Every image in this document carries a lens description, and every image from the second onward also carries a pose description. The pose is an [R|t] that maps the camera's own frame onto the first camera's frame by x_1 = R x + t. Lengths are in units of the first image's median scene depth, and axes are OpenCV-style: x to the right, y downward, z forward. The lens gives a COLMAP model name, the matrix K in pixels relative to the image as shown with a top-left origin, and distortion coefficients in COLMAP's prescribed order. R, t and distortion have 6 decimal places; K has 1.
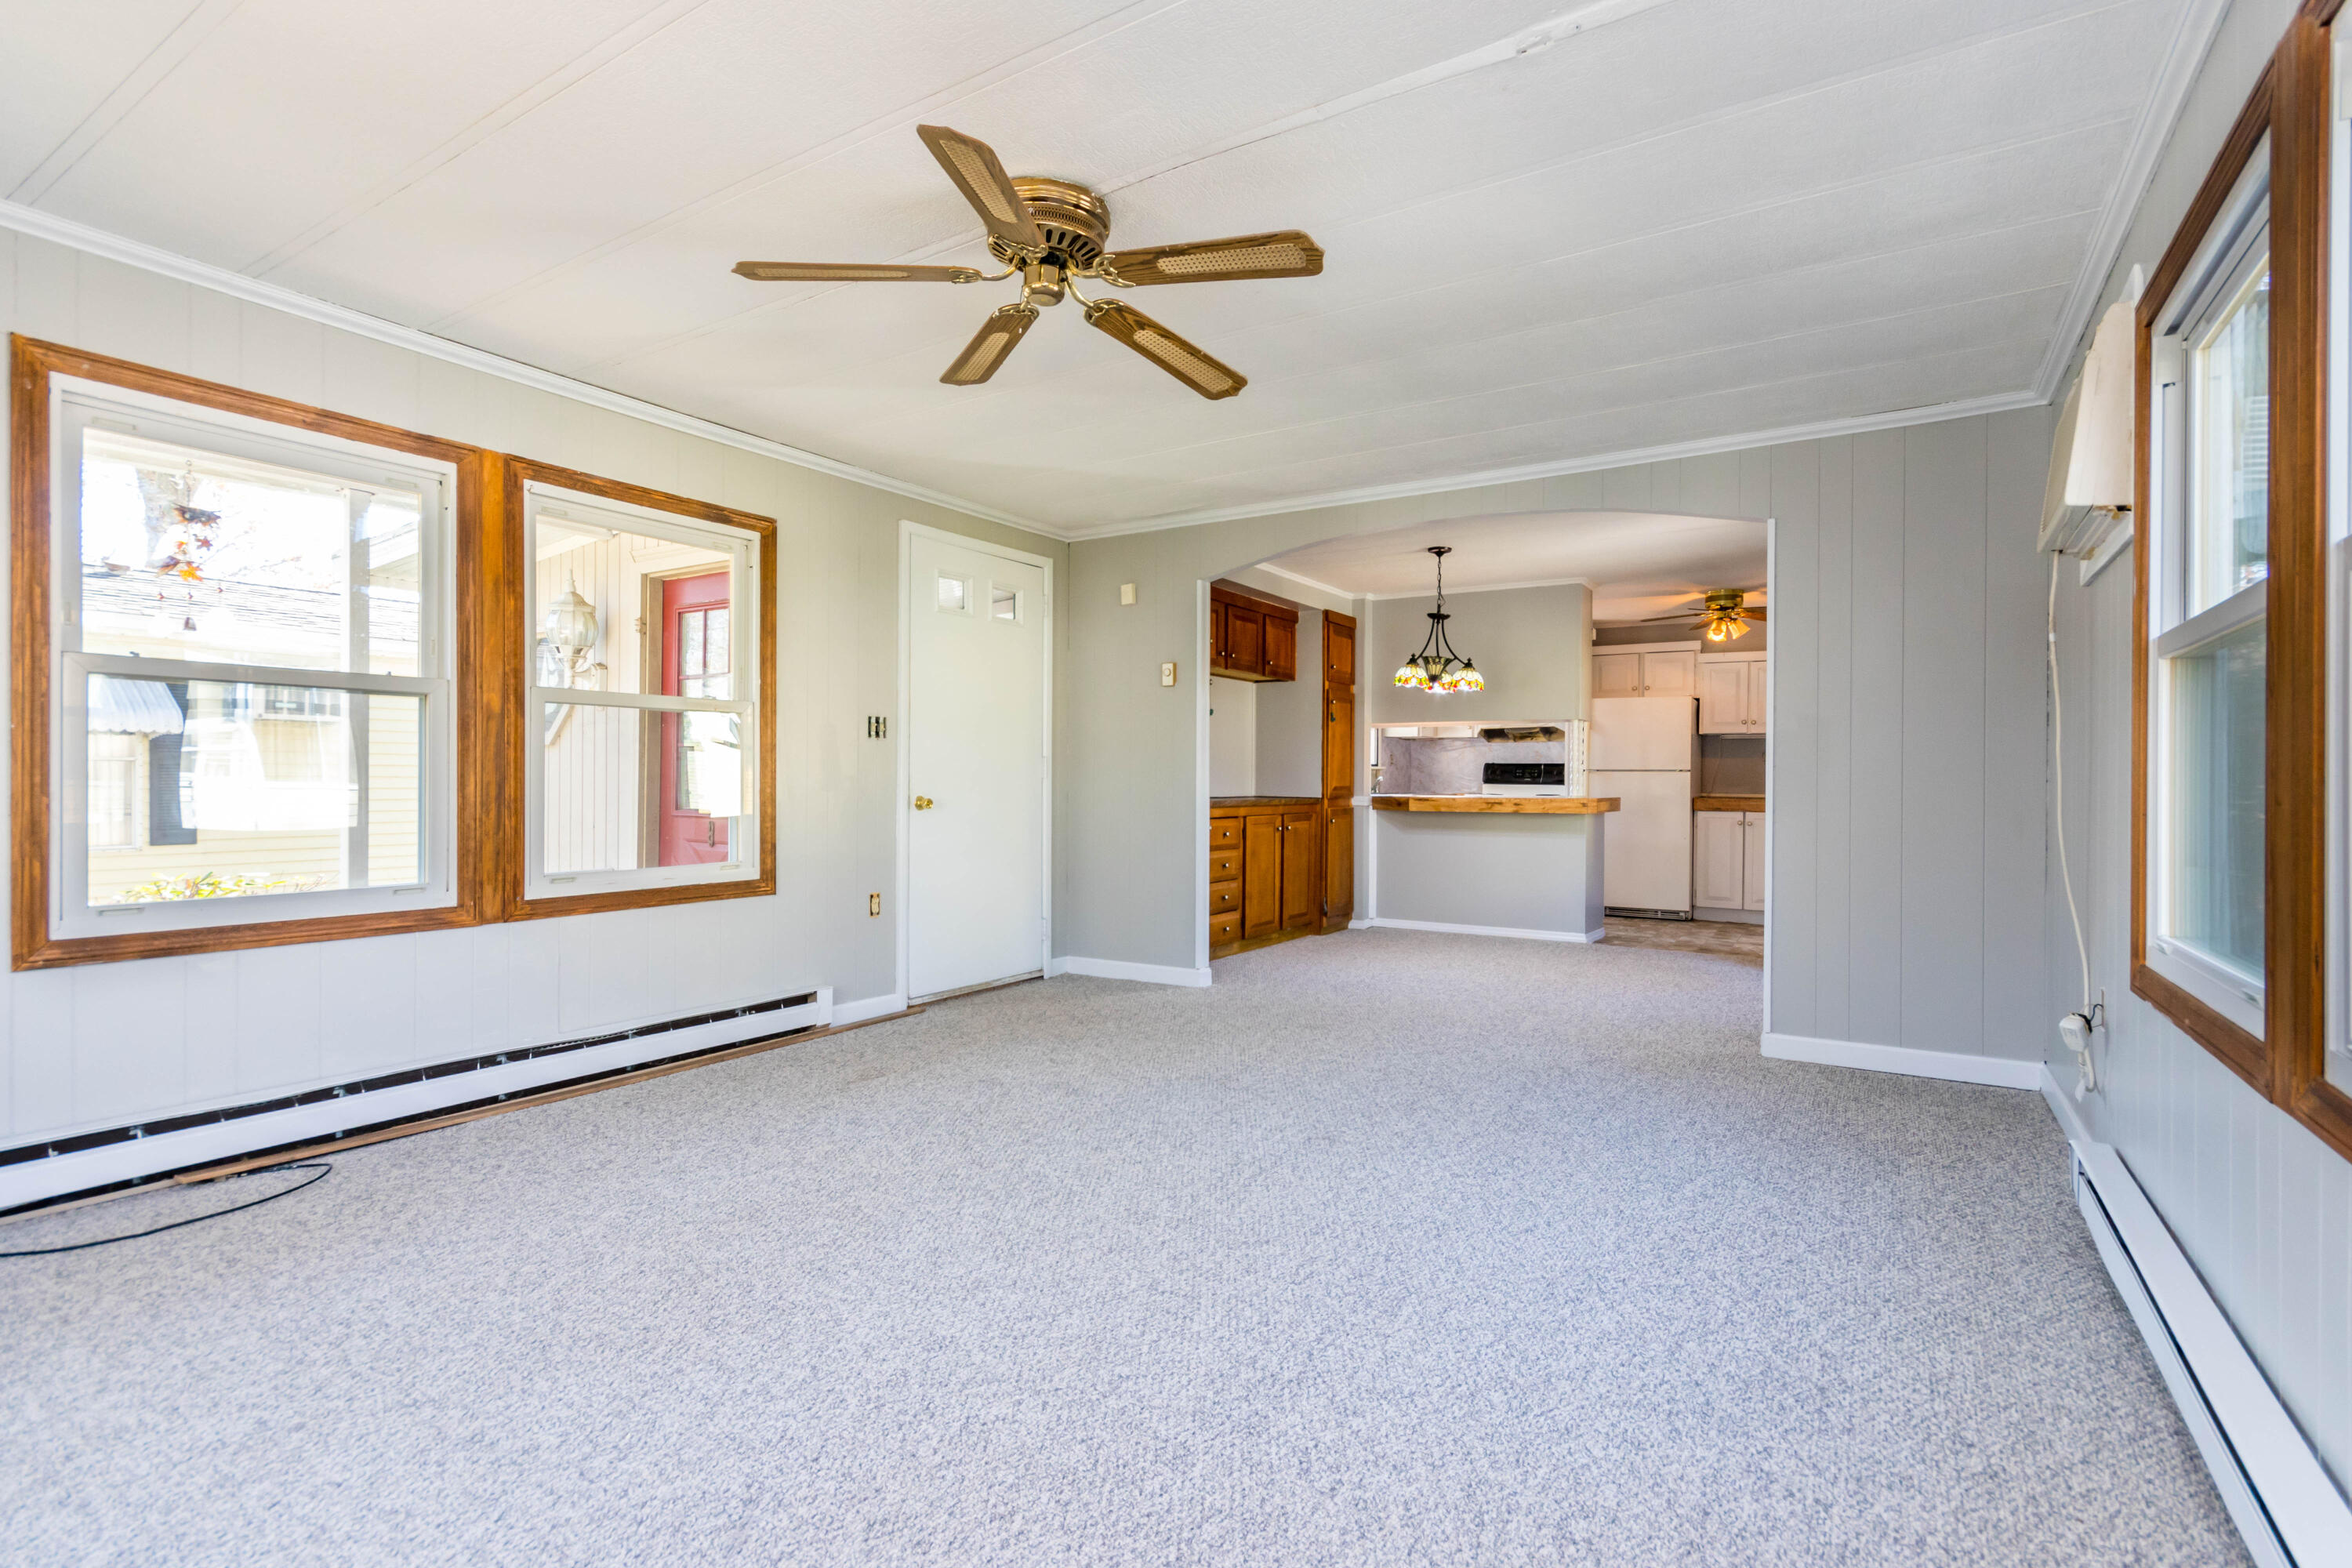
lens RADIAL K [[1108.1, 0, 1189.8], [0, 1108.1, 781.9], [0, 0, 1]] dist [-0.000034, 0.000162]
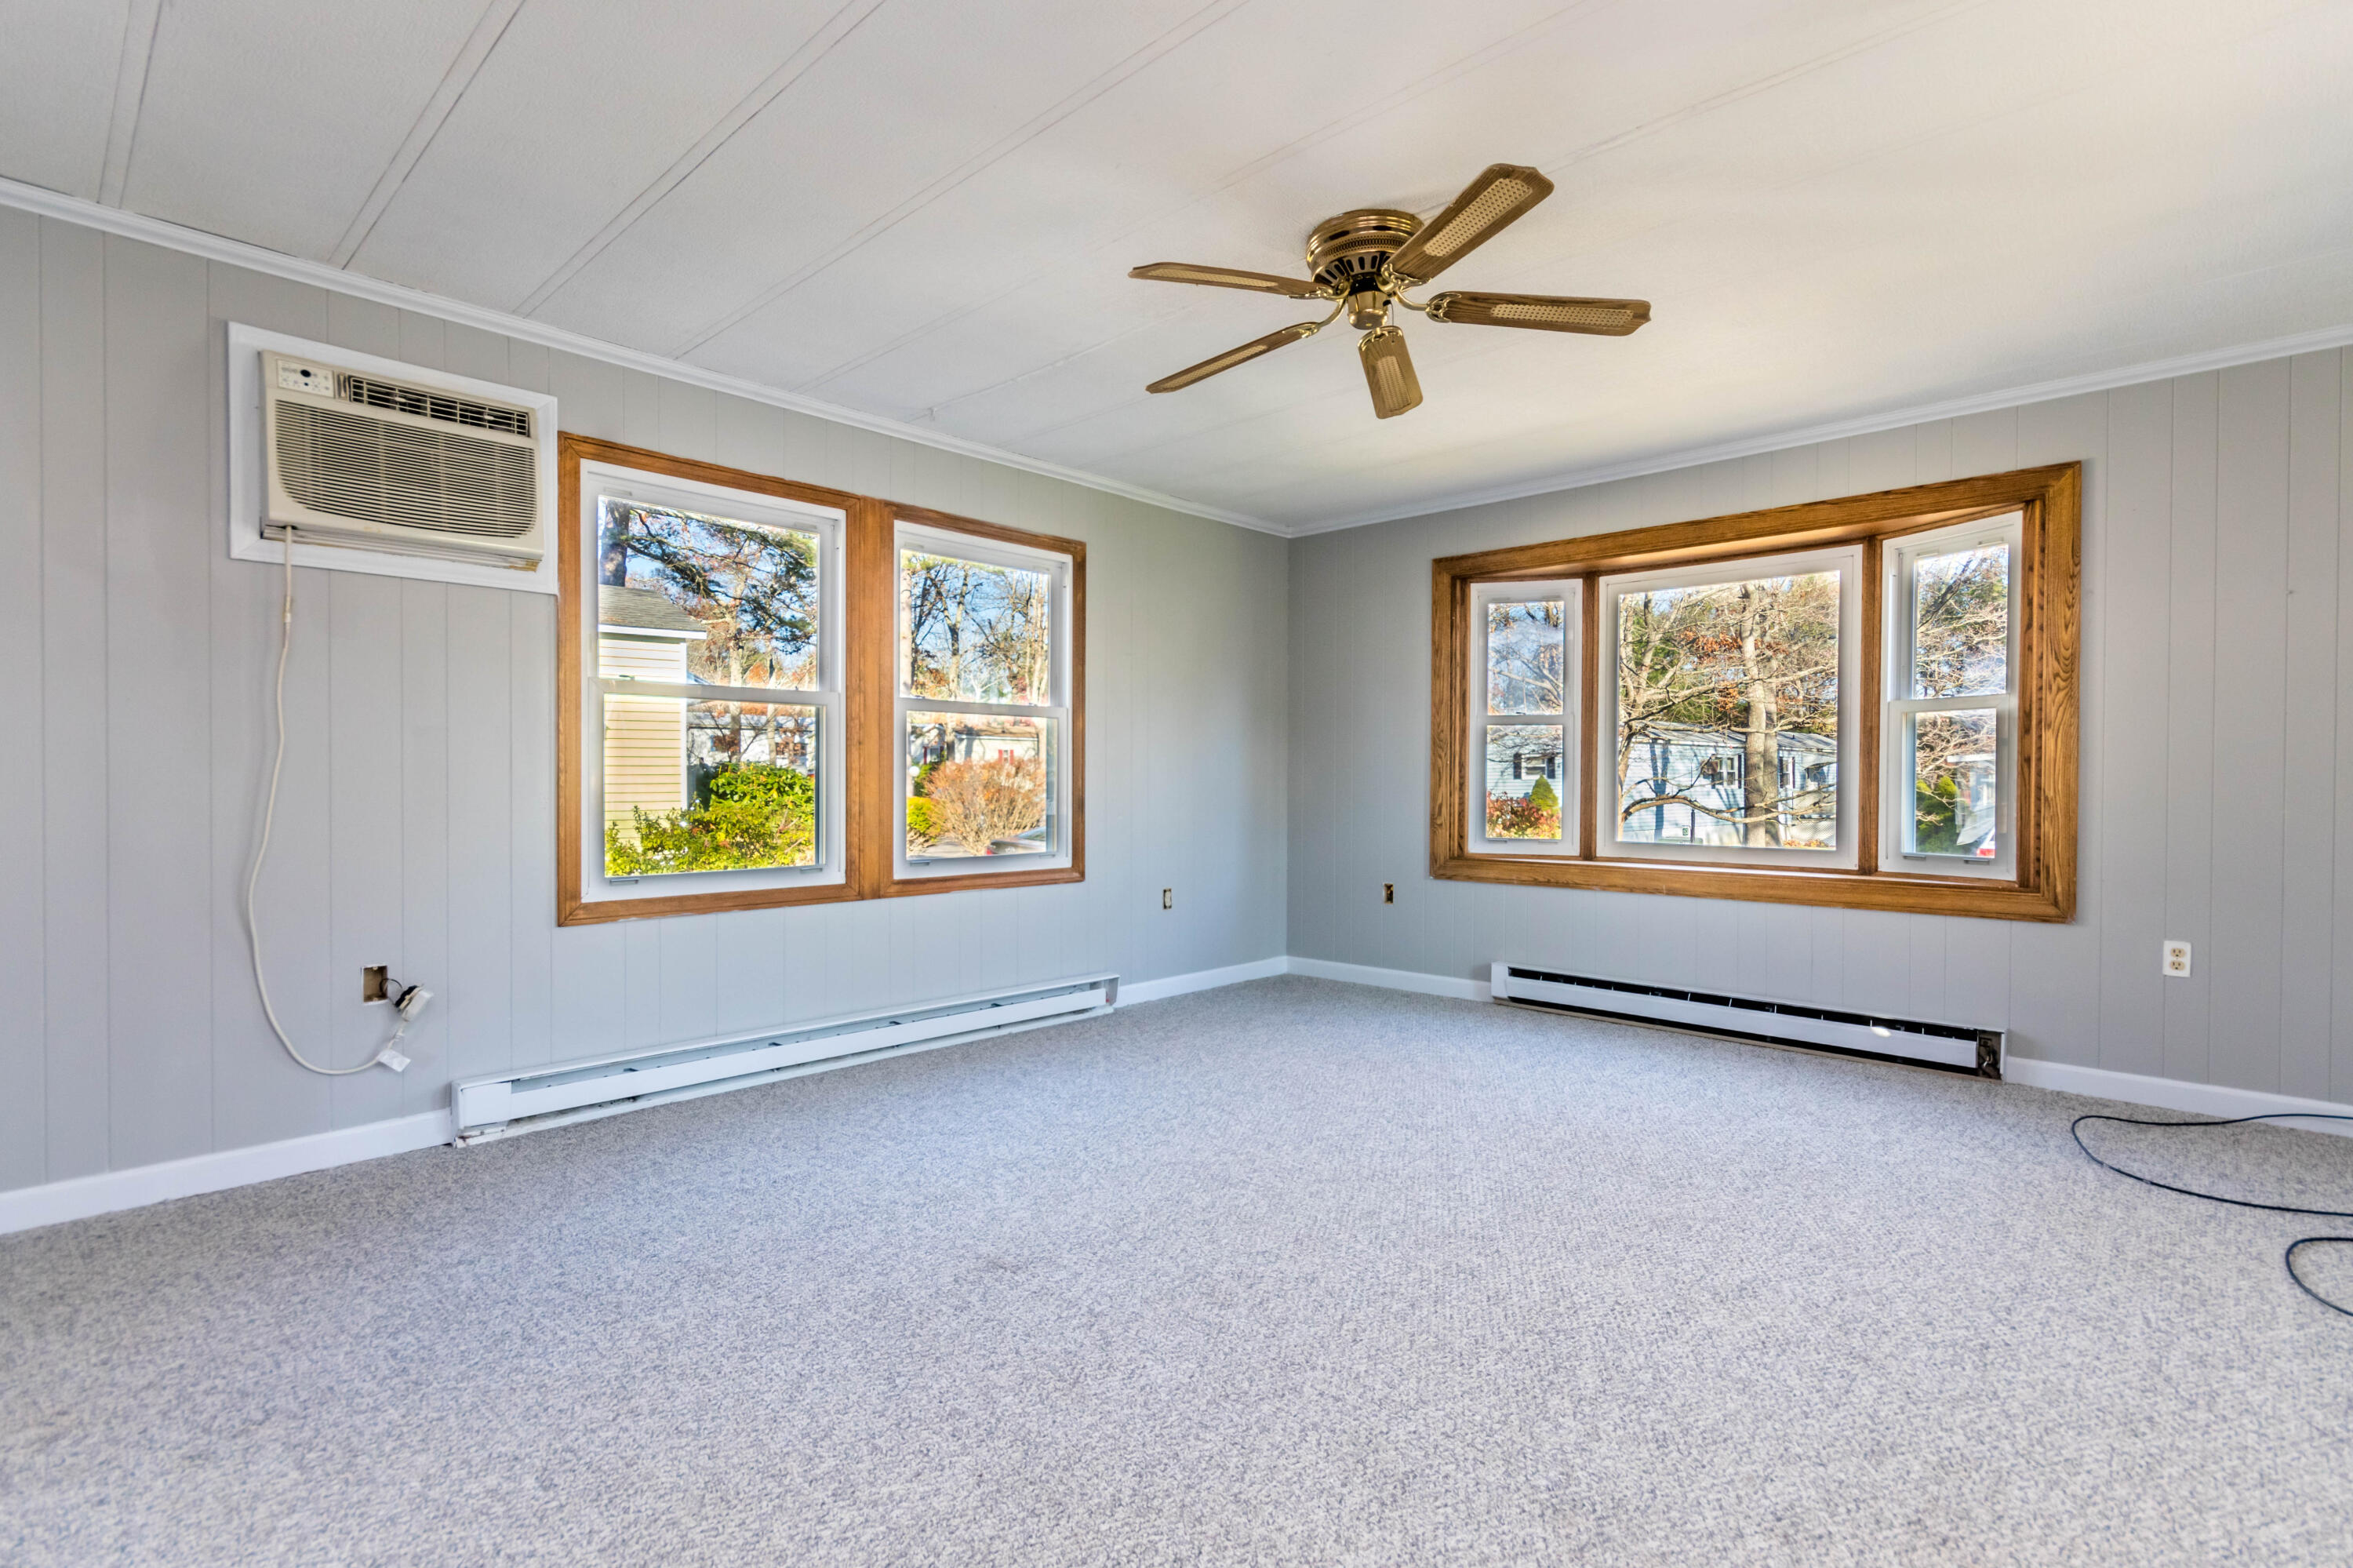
lens RADIAL K [[1113.6, 0, 1188.9], [0, 1113.6, 790.9], [0, 0, 1]] dist [0.001570, 0.000007]
pose [[-0.979858, -0.010066, 0.199442, -0.119806], [-0.008546, 0.999928, 0.008478, 0.000667], [-0.199512, 0.006603, -0.979873, 1.397388]]
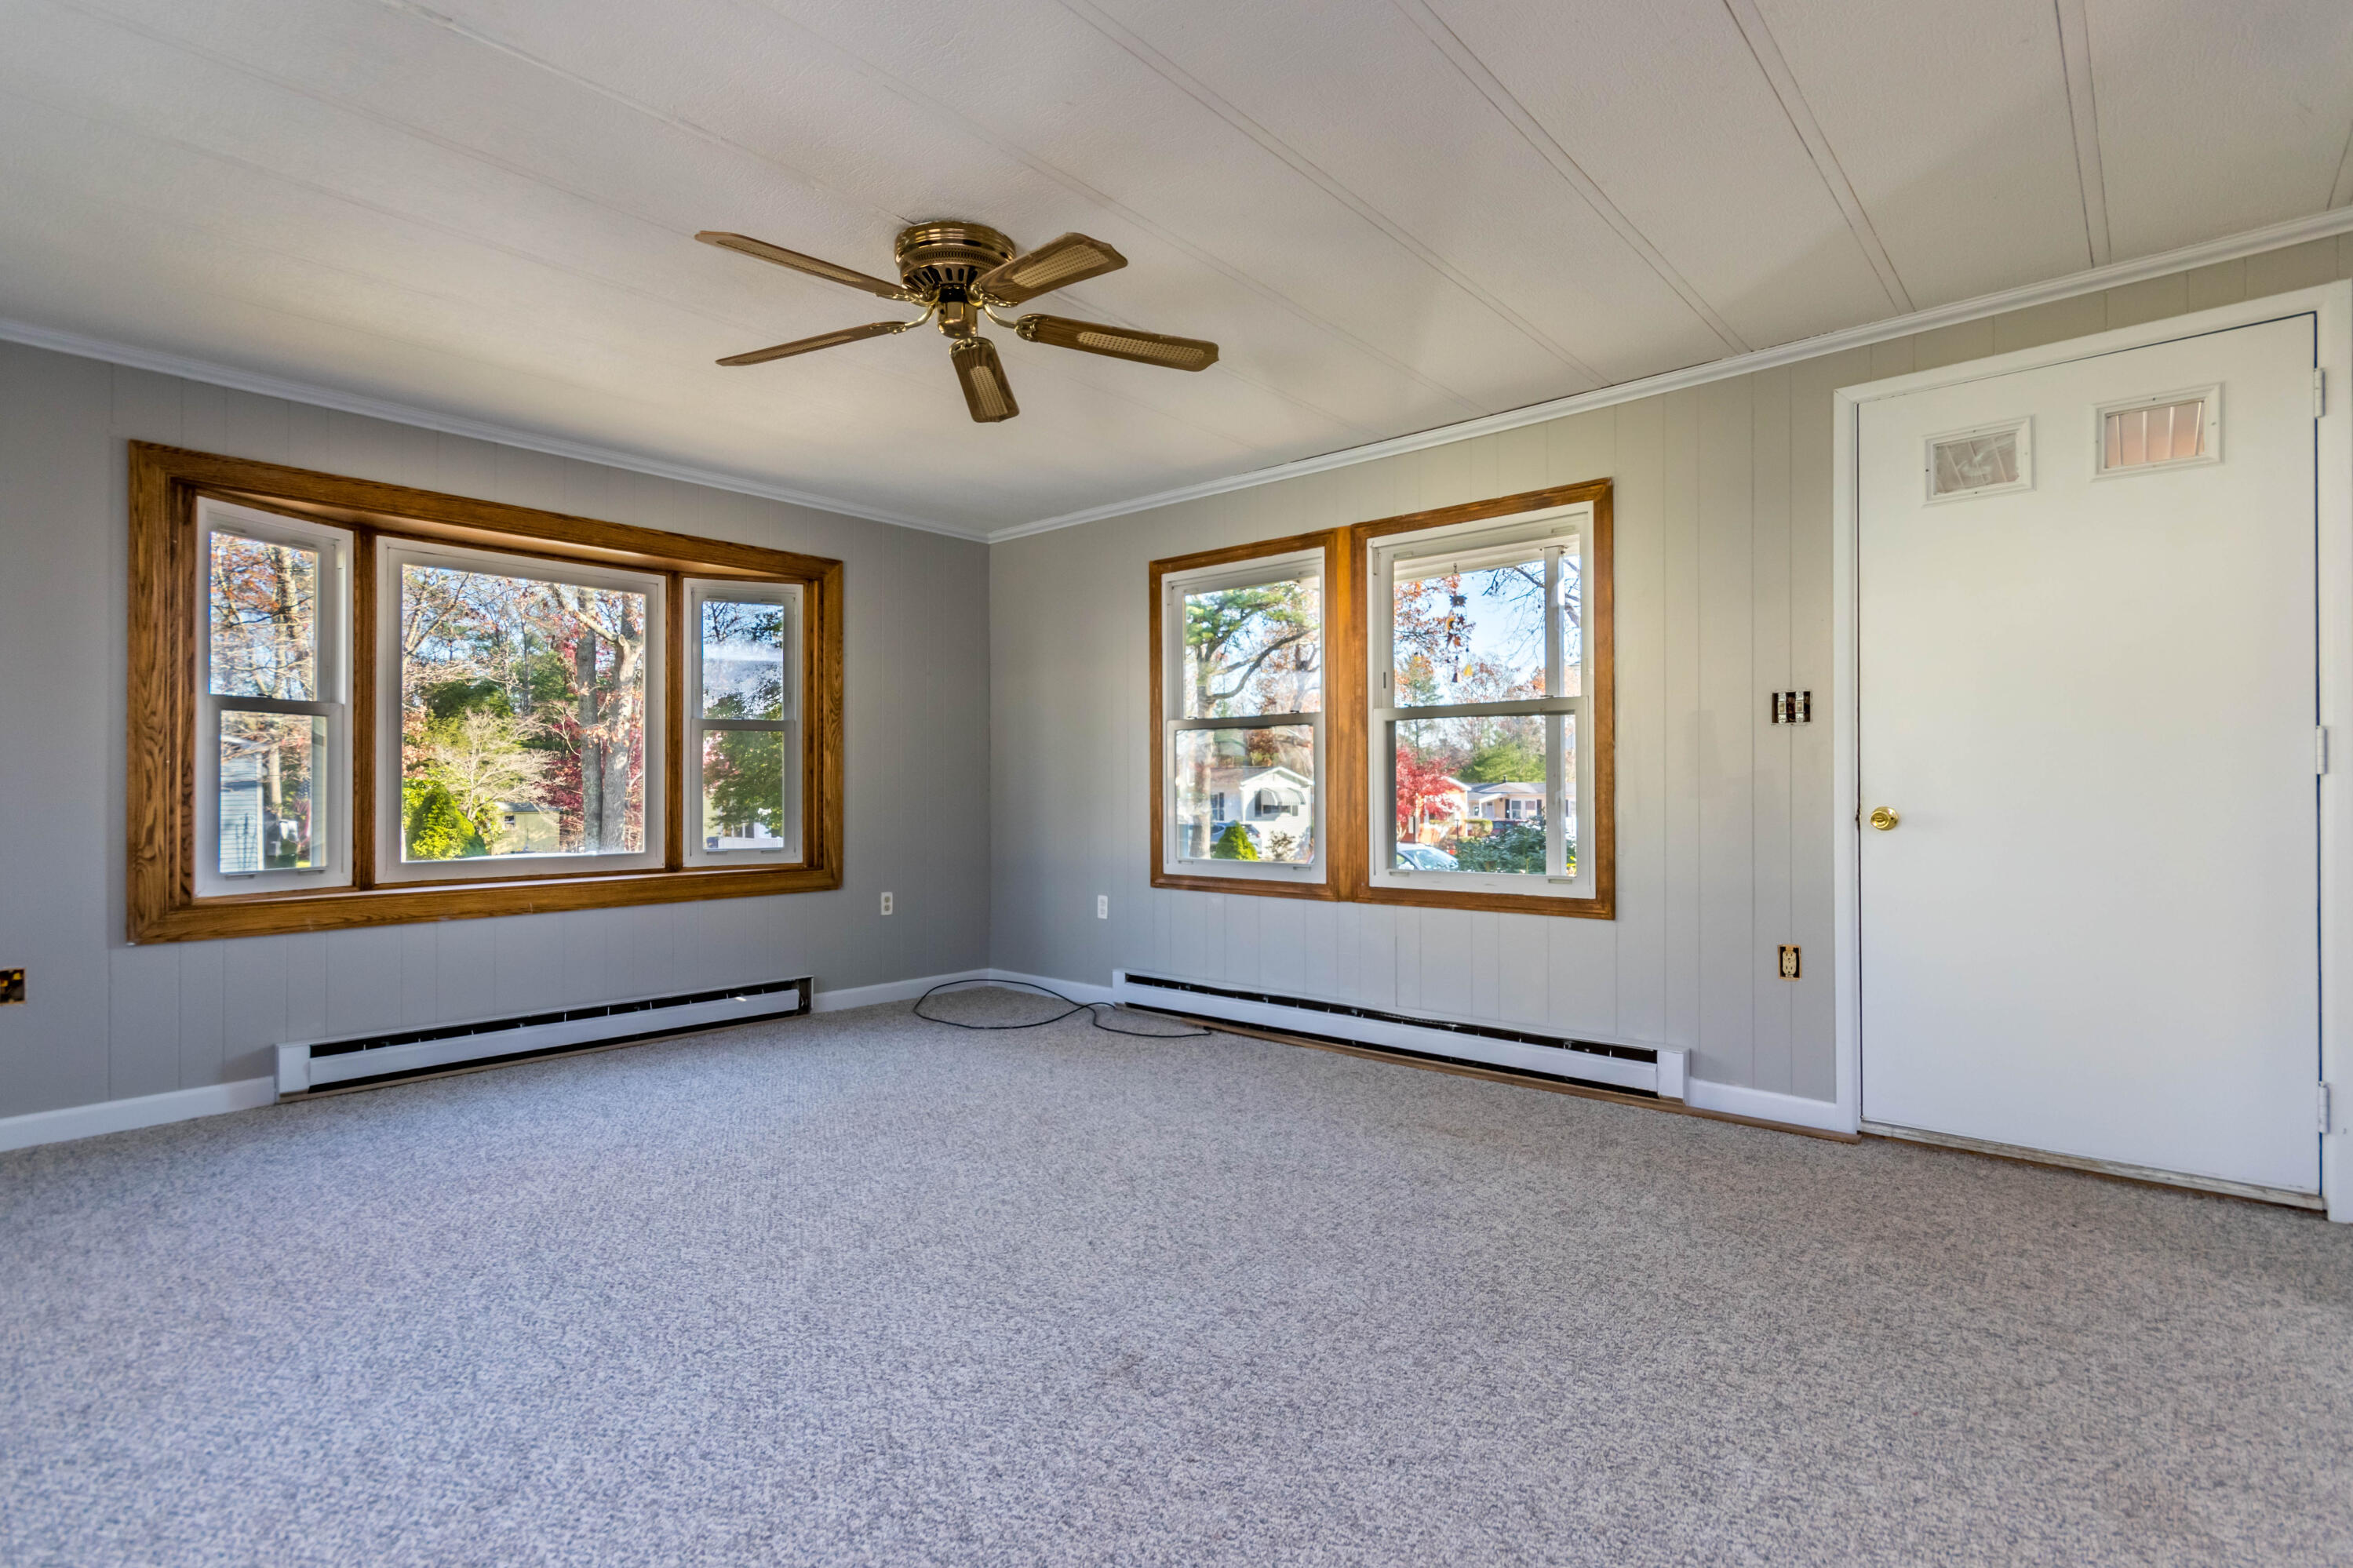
lens RADIAL K [[1121.9, 0, 1186.7], [0, 1121.9, 789.9], [0, 0, 1]] dist [0.001178, -0.000612]
pose [[-0.163002, -0.003610, -0.986619, 0.599083], [0.004795, 0.999979, -0.004451, 0.004909], [0.986614, -0.005456, -0.162981, 0.936791]]
